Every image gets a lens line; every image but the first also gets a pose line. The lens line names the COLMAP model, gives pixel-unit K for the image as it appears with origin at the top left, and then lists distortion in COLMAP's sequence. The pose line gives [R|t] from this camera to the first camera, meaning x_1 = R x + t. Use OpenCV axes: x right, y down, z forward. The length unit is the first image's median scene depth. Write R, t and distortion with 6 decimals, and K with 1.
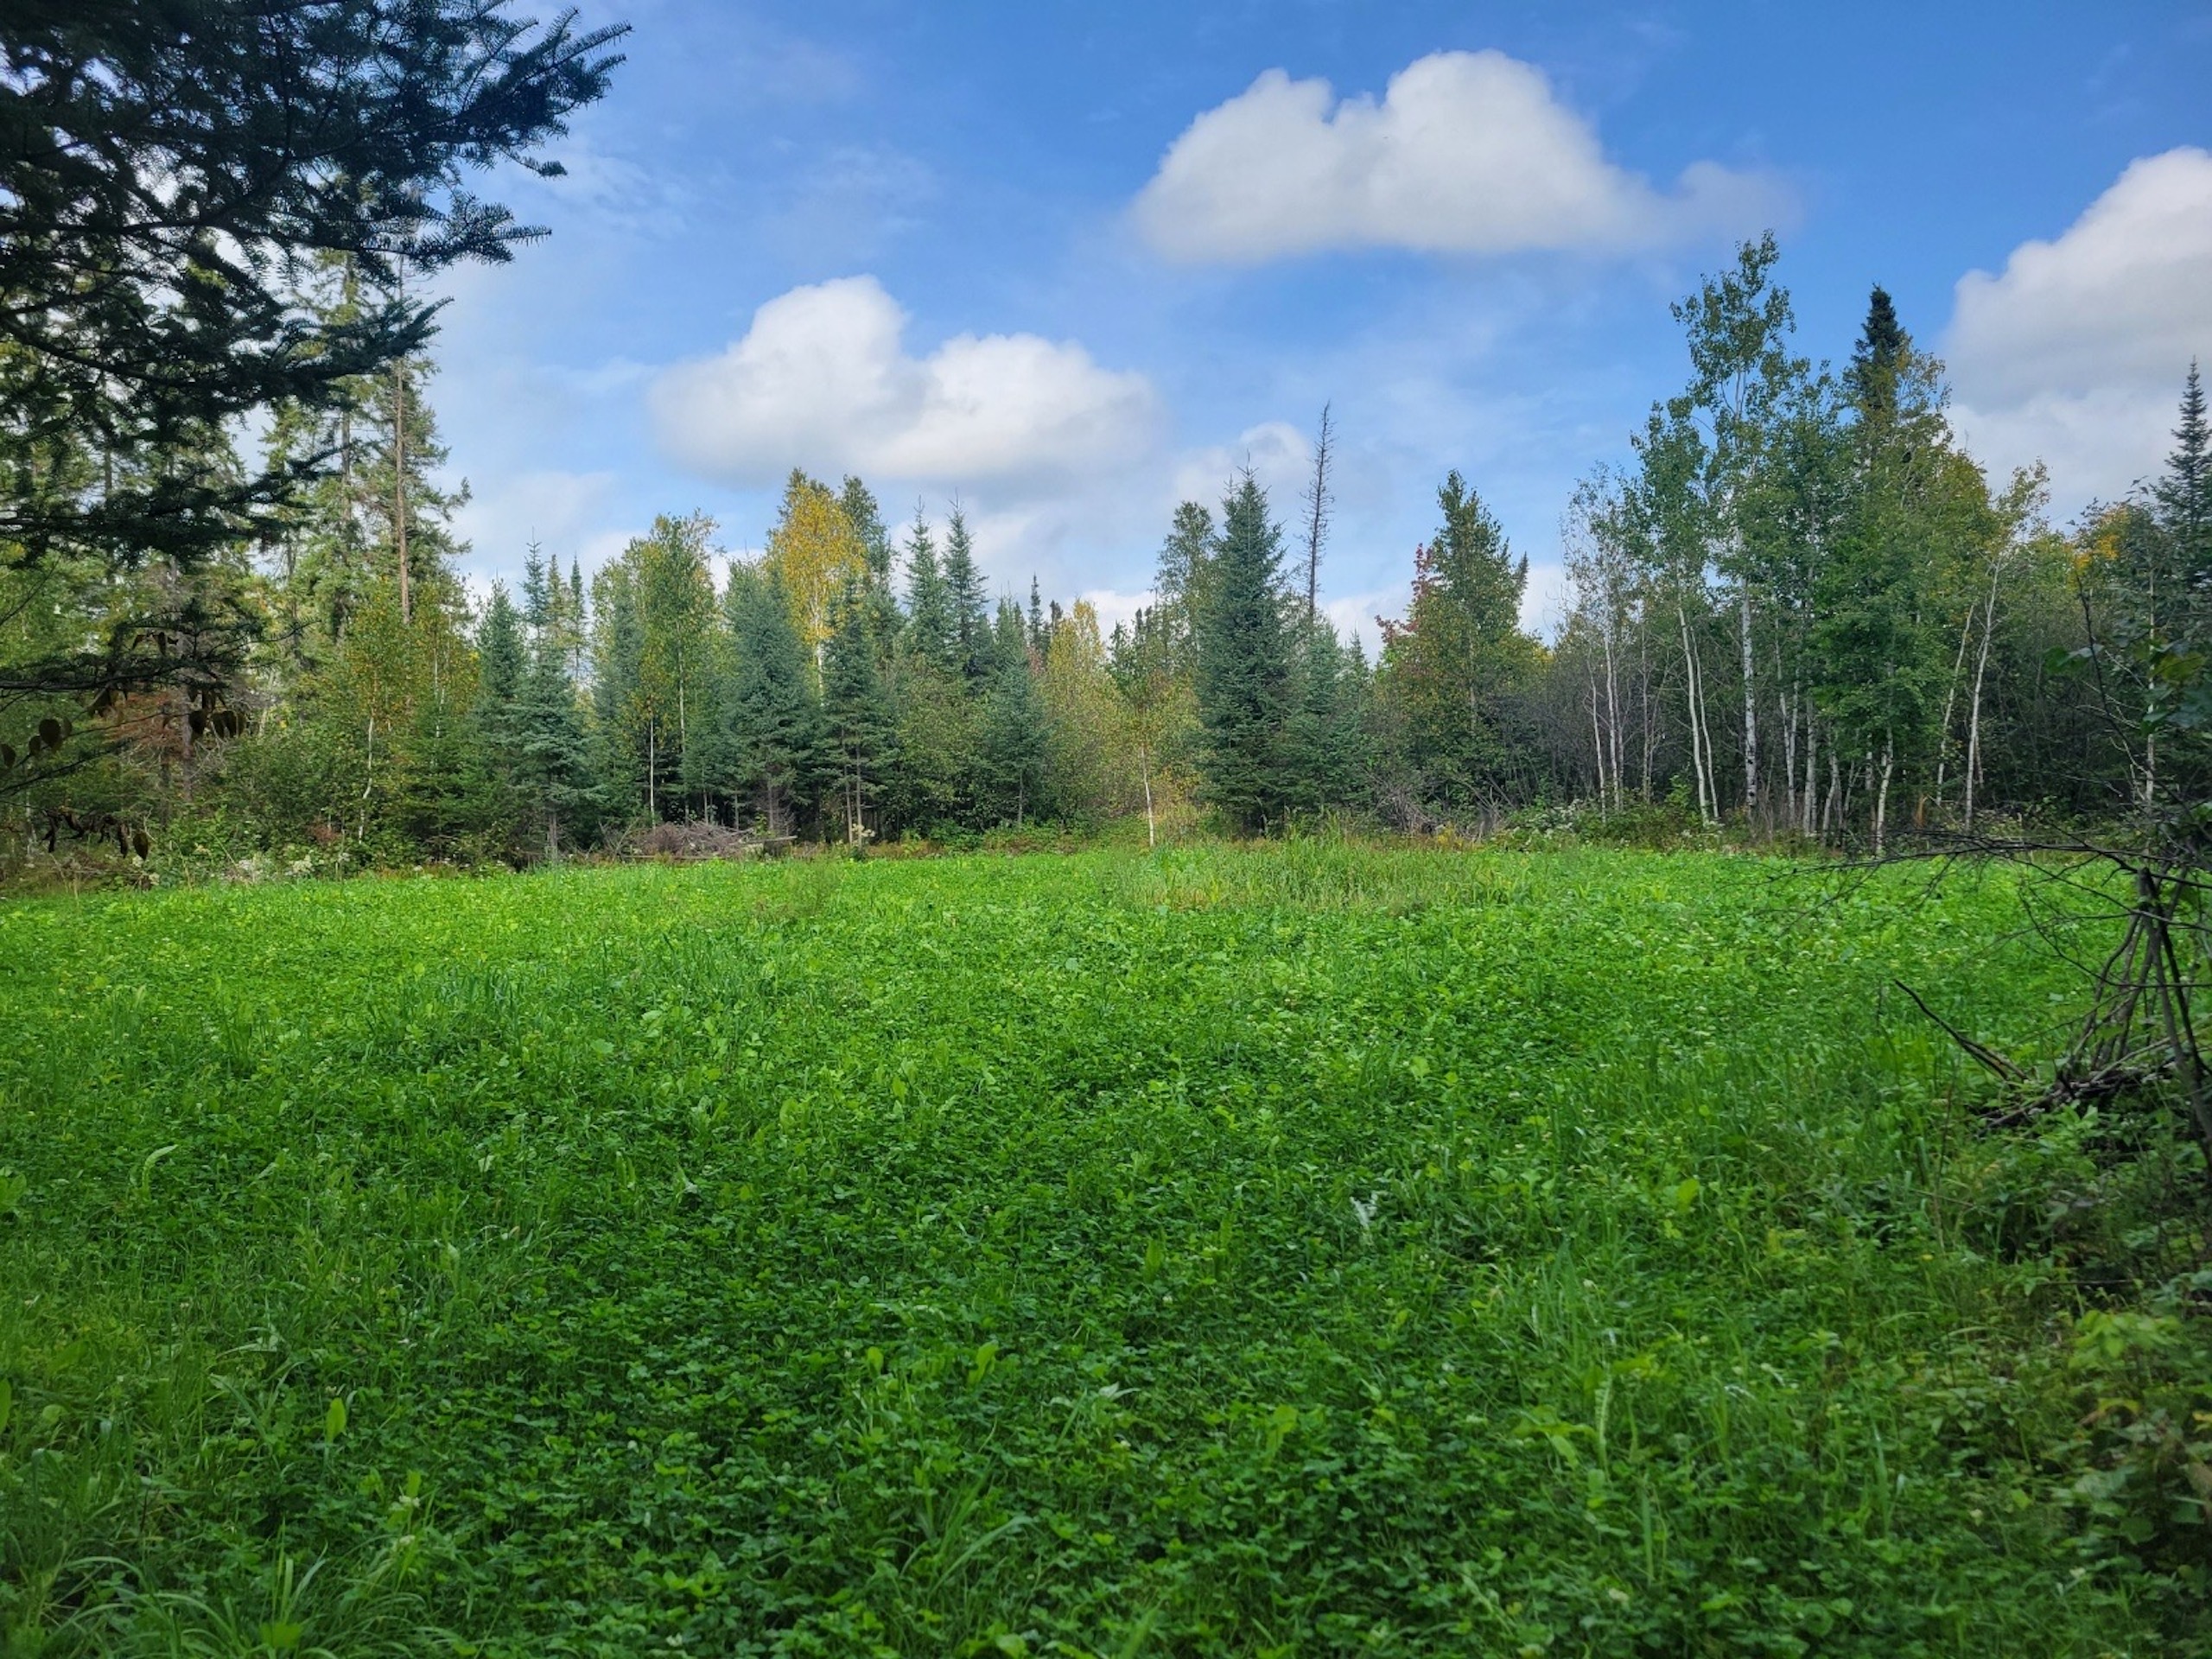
lens RADIAL K [[1725.7, 0, 1106.1], [0, 1725.7, 825.8], [0, 0, 1]] dist [0.014527, -0.005158]
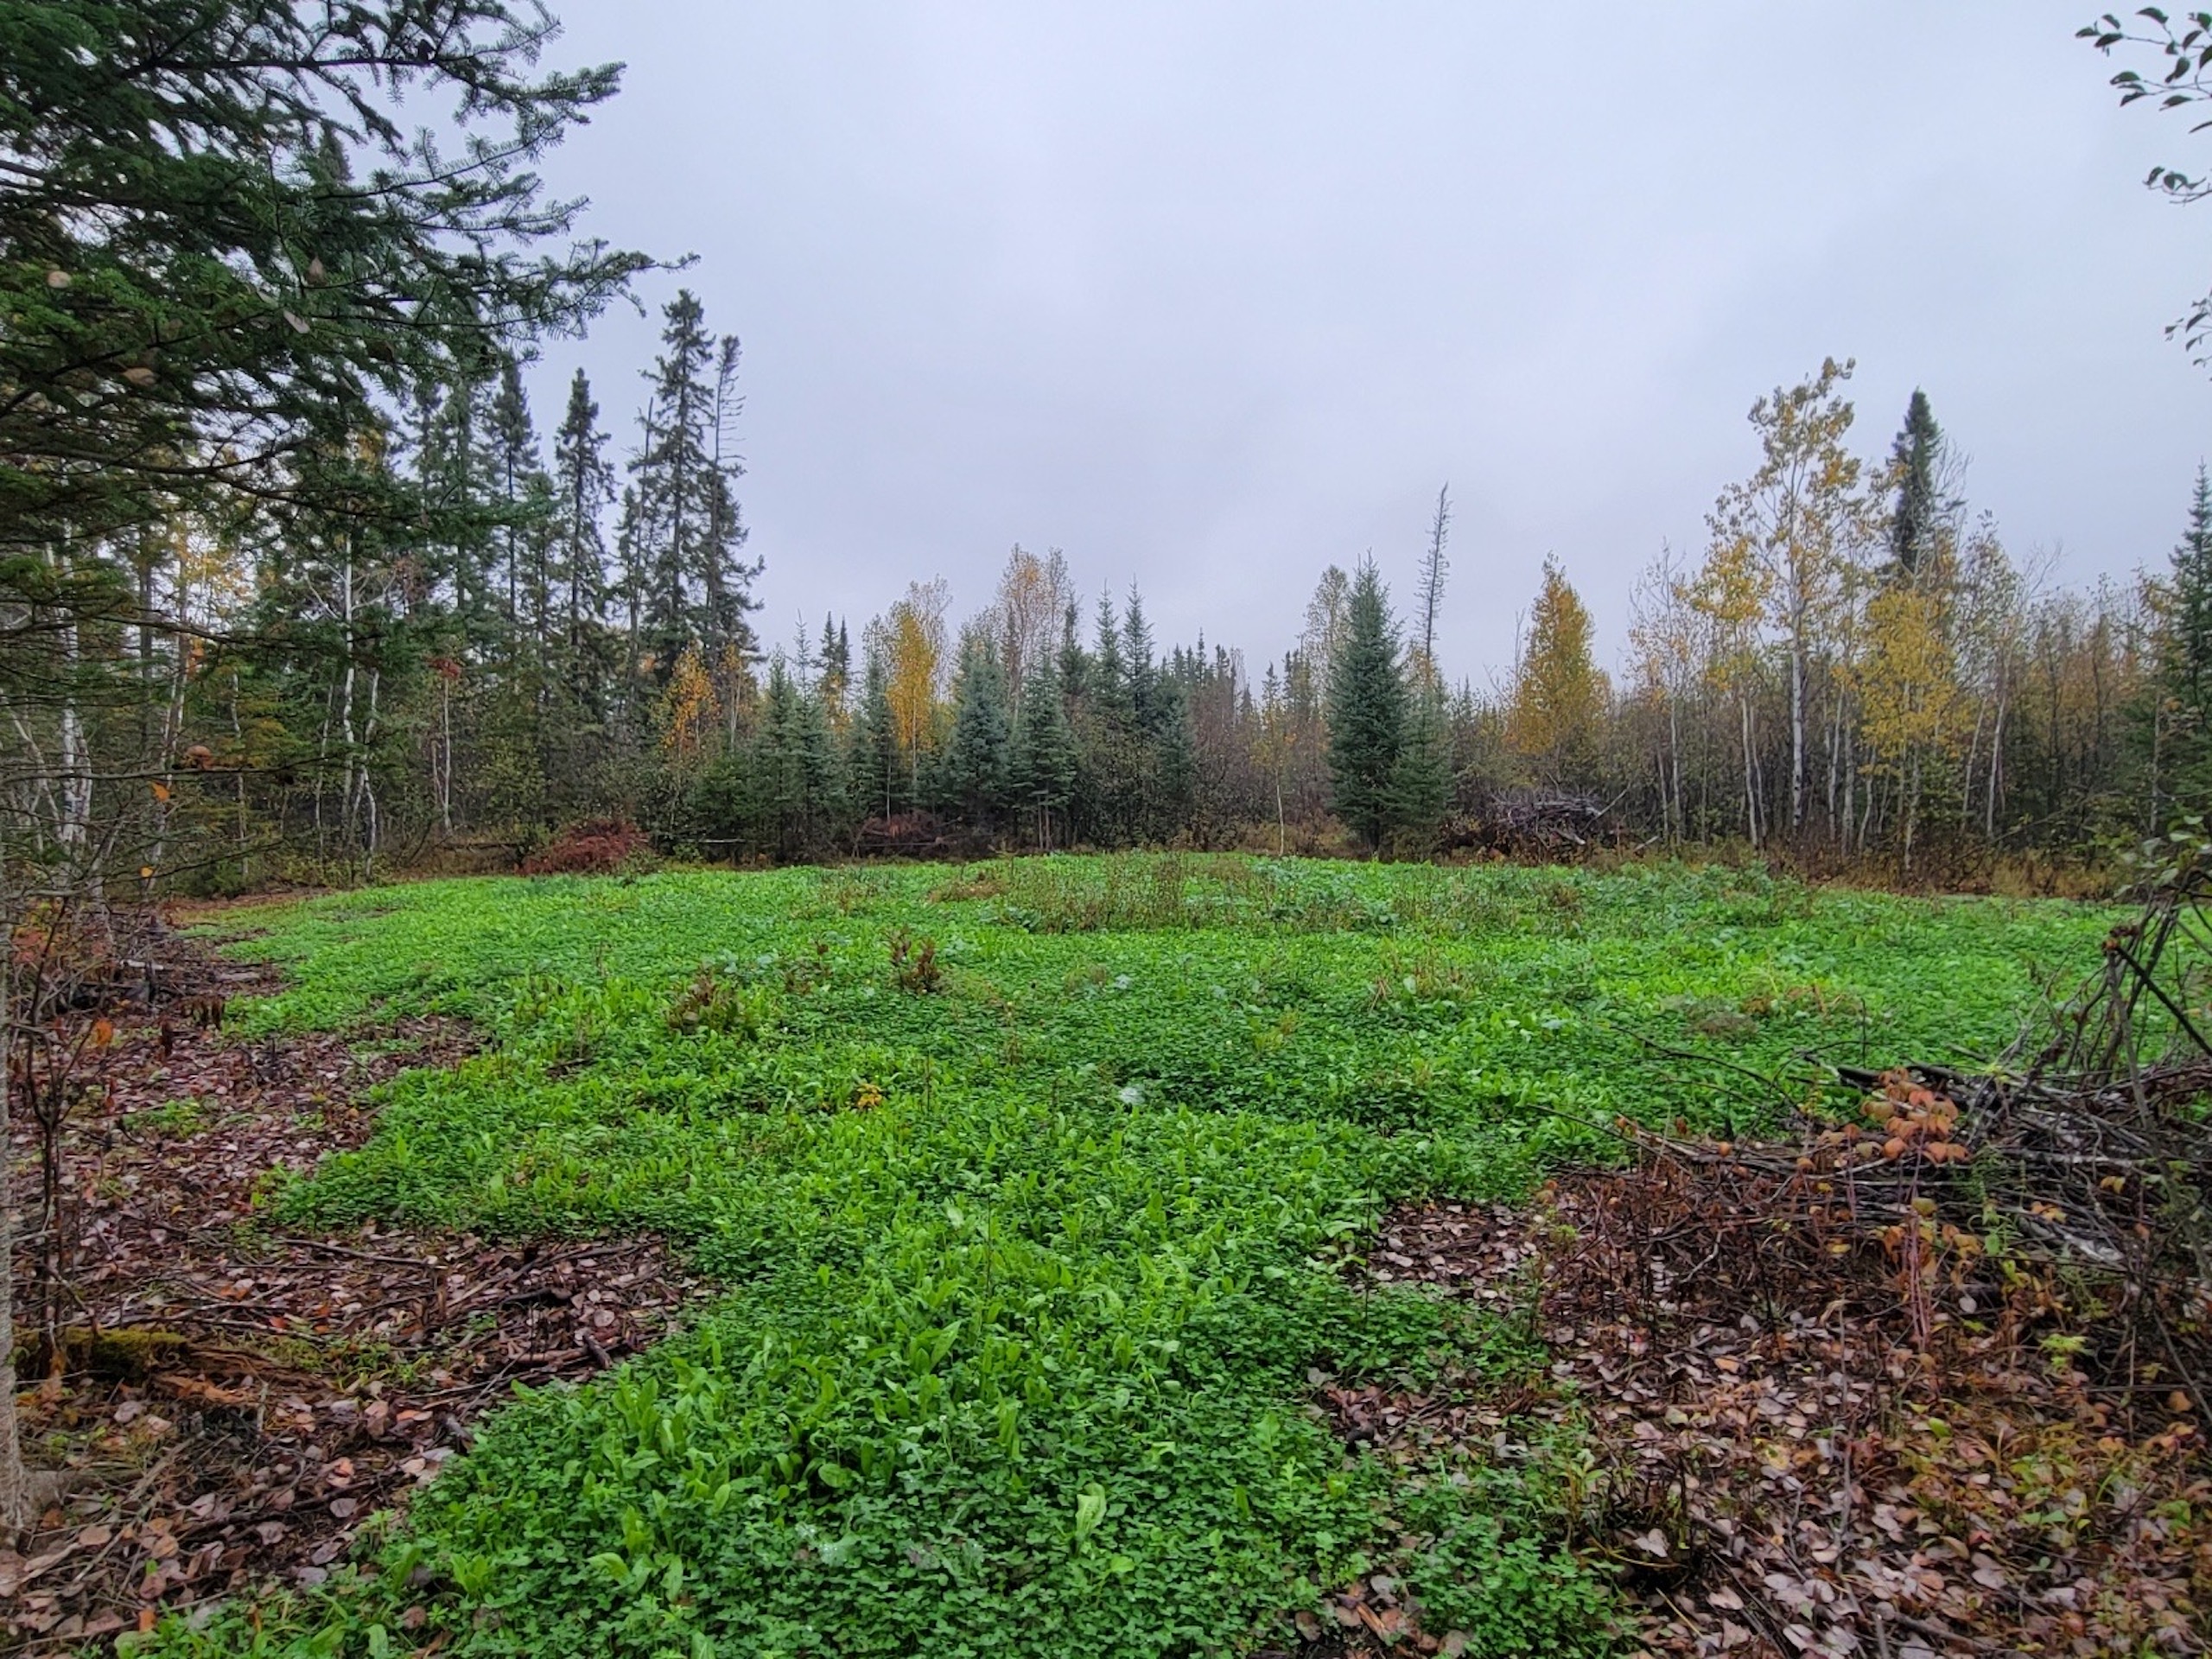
lens RADIAL K [[1725.7, 0, 1105.1], [0, 1725.7, 831.8], [0, 0, 1]] dist [0.014527, -0.005158]
pose [[0.988222, 0.026227, -0.150765, 0.086856], [-0.025354, 0.999649, 0.007707, -0.004987], [0.150914, -0.003794, 0.988540, -0.245770]]
